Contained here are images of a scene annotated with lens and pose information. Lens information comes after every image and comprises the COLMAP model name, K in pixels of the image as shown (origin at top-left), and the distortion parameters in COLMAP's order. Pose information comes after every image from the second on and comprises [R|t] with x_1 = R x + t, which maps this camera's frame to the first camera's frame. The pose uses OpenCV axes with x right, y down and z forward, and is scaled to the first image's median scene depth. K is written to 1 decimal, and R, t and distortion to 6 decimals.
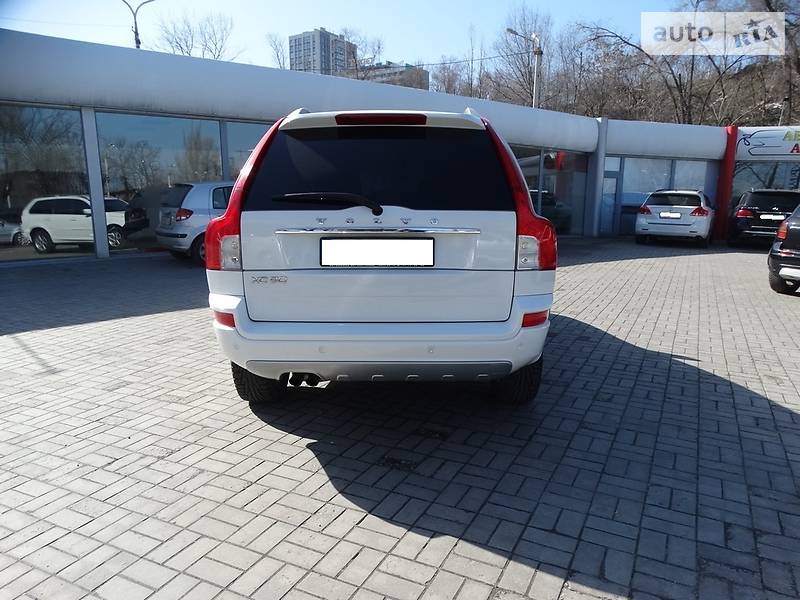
lens RADIAL K [[615.5, 0, 406.0], [0, 615.5, 300.1], [0, 0, 1]] dist [0.015632, 0.001912]
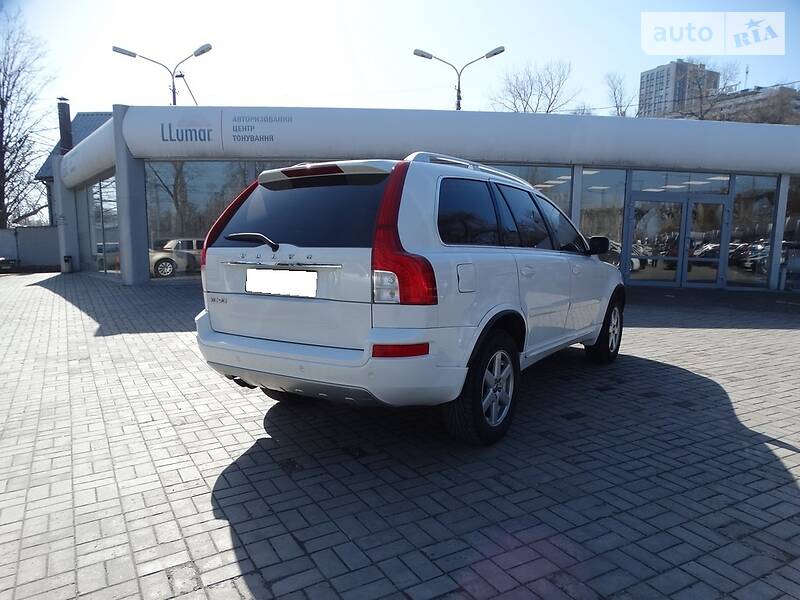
lens RADIAL K [[615.5, 0, 403.2], [0, 615.5, 303.0], [0, 0, 1]] dist [0.015632, 0.001912]
pose [[0.846680, 0.075193, -0.526763, 0.404258], [-0.104826, 0.994135, -0.026582, -0.013411], [0.521675, 0.077725, 0.849596, 0.061499]]
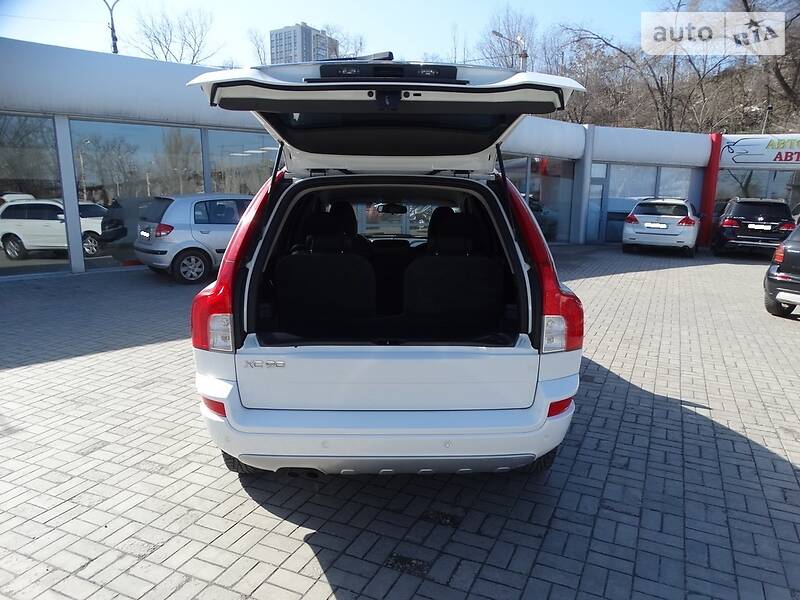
lens RADIAL K [[615.5, 0, 407.7], [0, 615.5, 293.3], [0, 0, 1]] dist [0.015632, 0.001912]
pose [[0.999413, 0.001060, 0.034232, -0.024648], [-0.001027, 0.999999, -0.000989, -0.071137], [-0.034233, 0.000953, 0.999413, 0.051813]]
